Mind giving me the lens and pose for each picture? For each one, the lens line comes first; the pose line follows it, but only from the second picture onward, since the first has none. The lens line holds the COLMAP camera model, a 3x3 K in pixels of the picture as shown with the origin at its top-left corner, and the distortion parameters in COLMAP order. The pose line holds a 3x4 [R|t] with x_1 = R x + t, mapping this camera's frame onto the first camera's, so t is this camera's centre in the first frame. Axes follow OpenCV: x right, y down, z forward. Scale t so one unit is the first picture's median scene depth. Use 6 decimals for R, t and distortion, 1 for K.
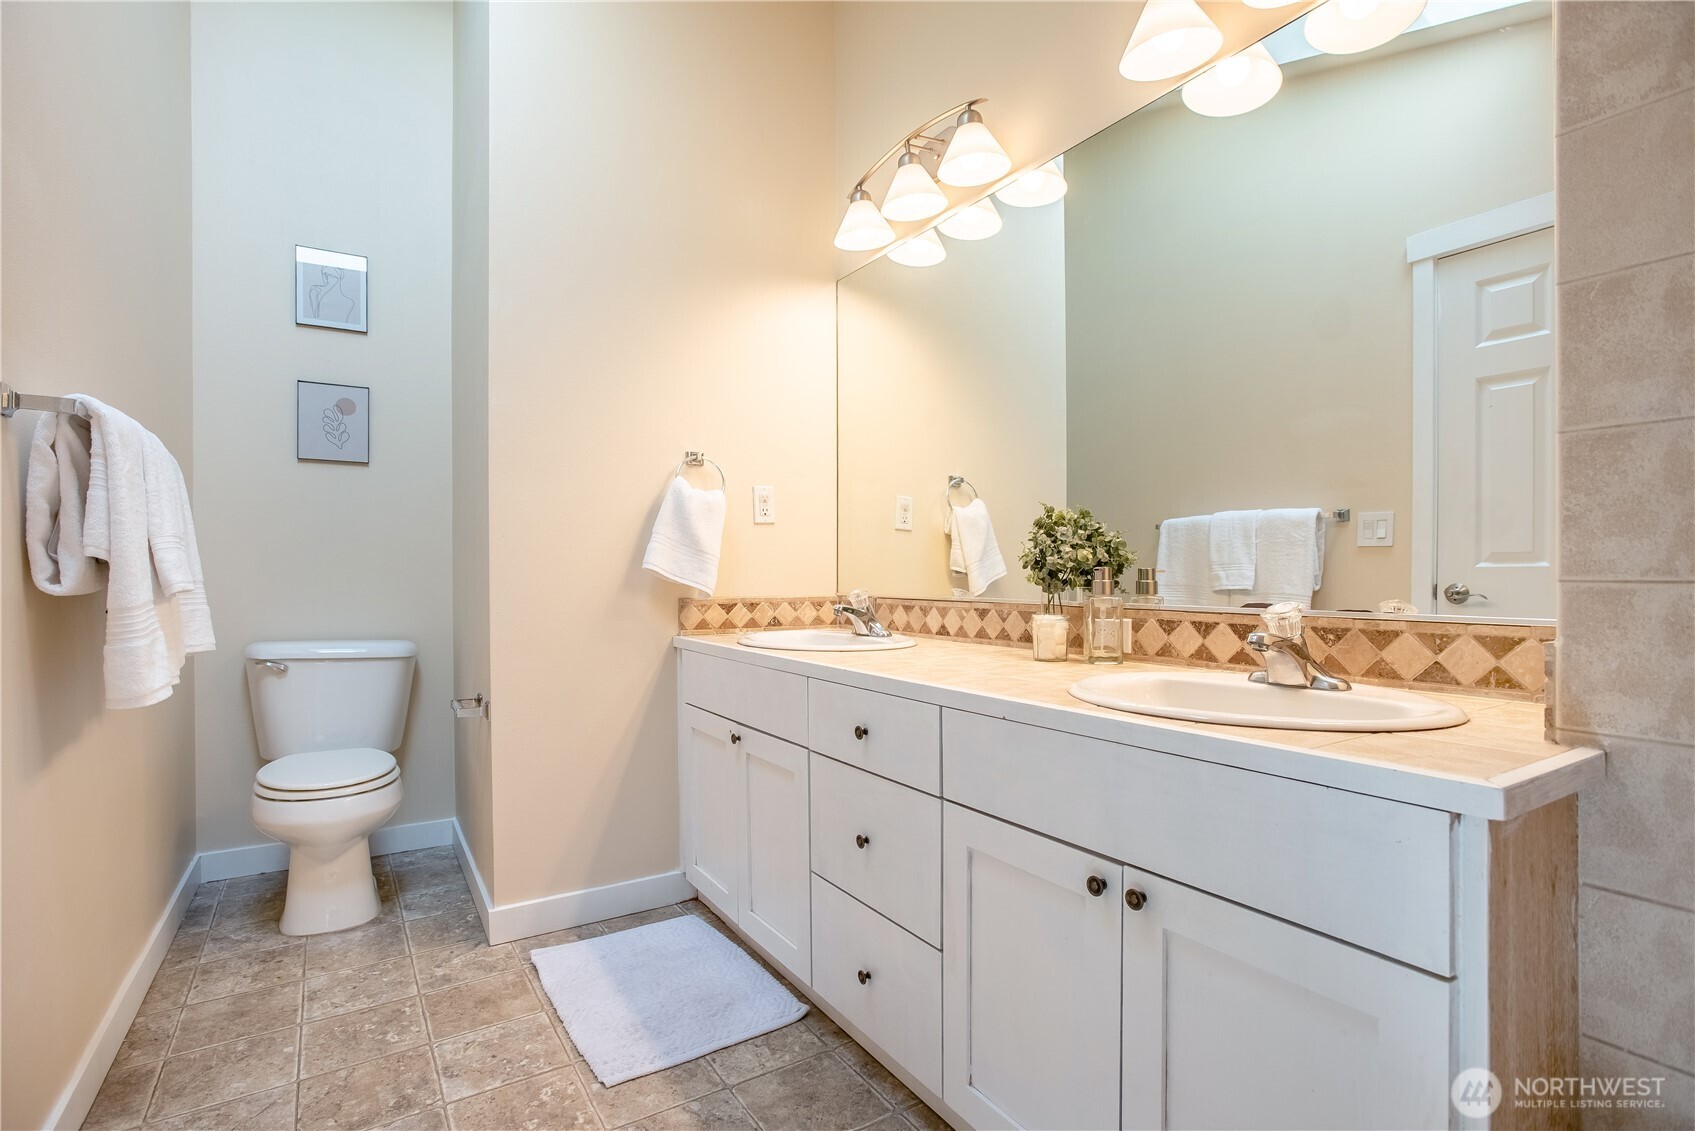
lens RADIAL K [[832.7, 0, 847.5], [0, 832.7, 565.5], [0, 0, 1]] dist [-0.030596, 0.000113]
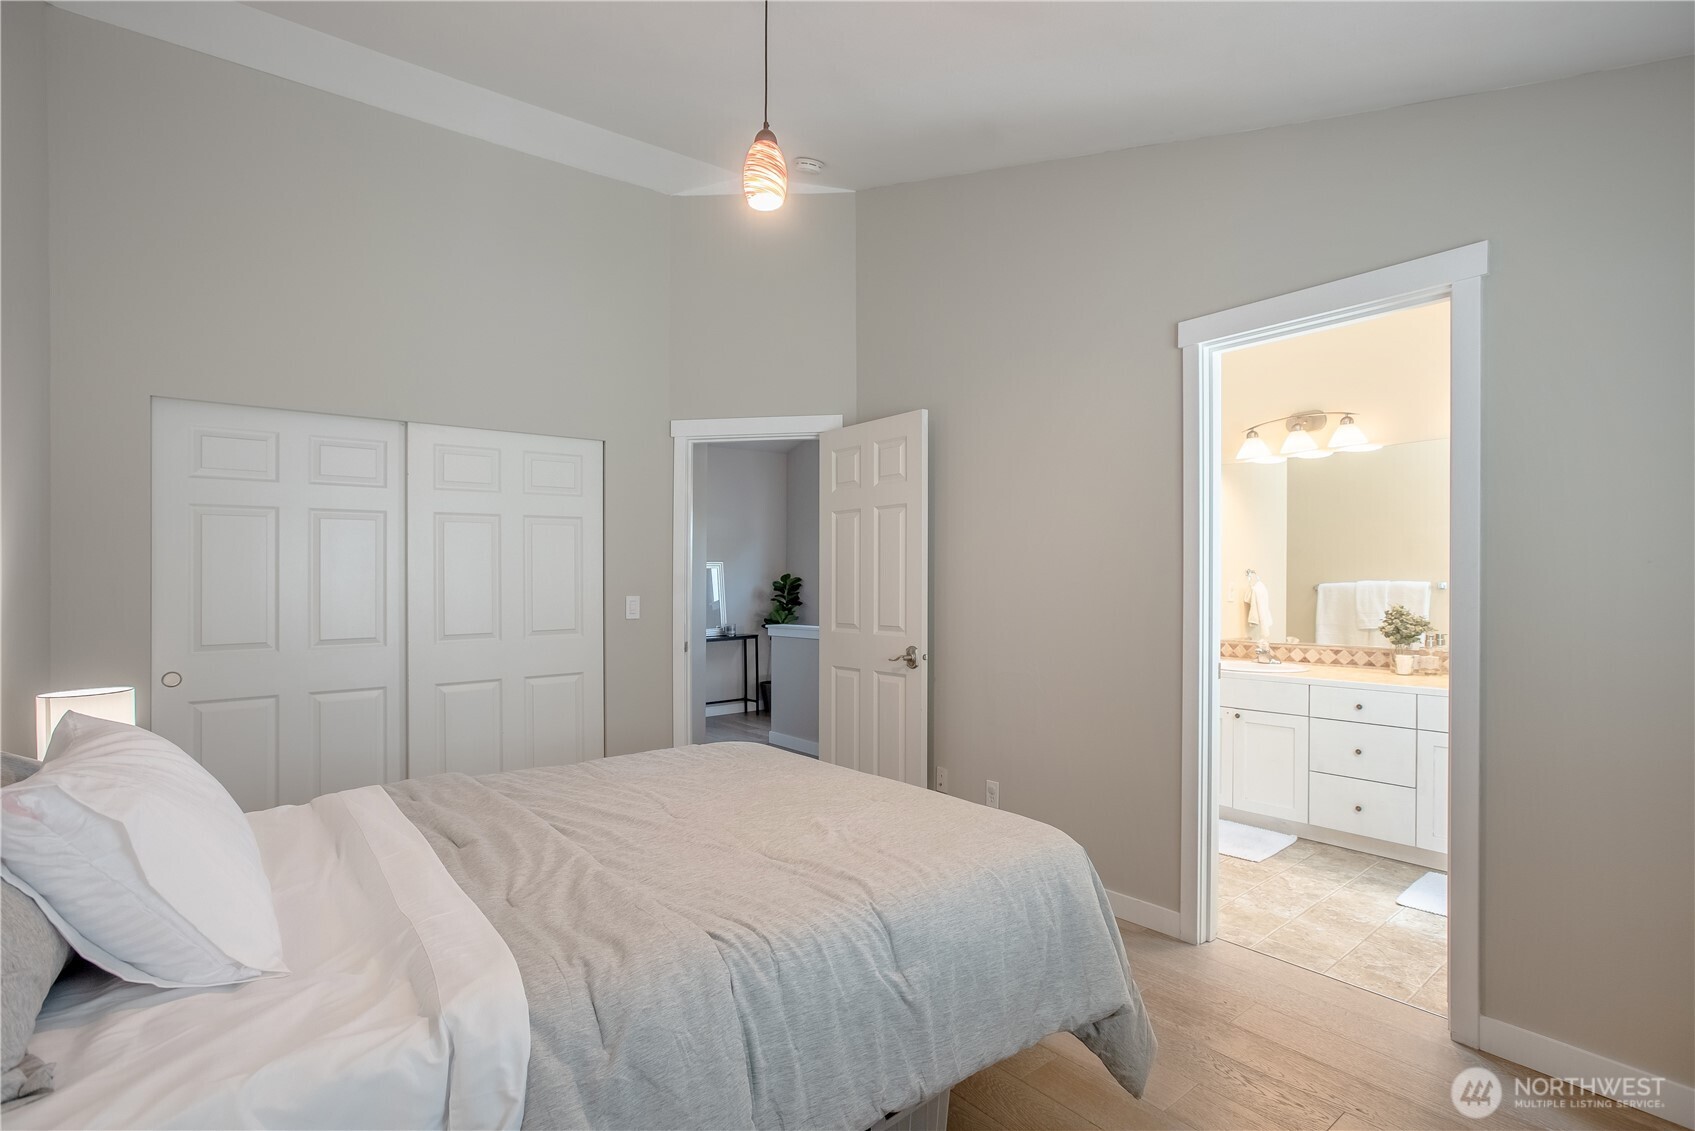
lens RADIAL K [[845.8, 0, 847.5], [0, 845.8, 565.5], [0, 0, 1]] dist [0.000542, 0.000982]
pose [[0.991726, -0.003574, 0.128324, -1.315871], [0.004025, 0.999987, -0.003252, -0.156097], [-0.128311, 0.003741, 0.991727, -0.935569]]
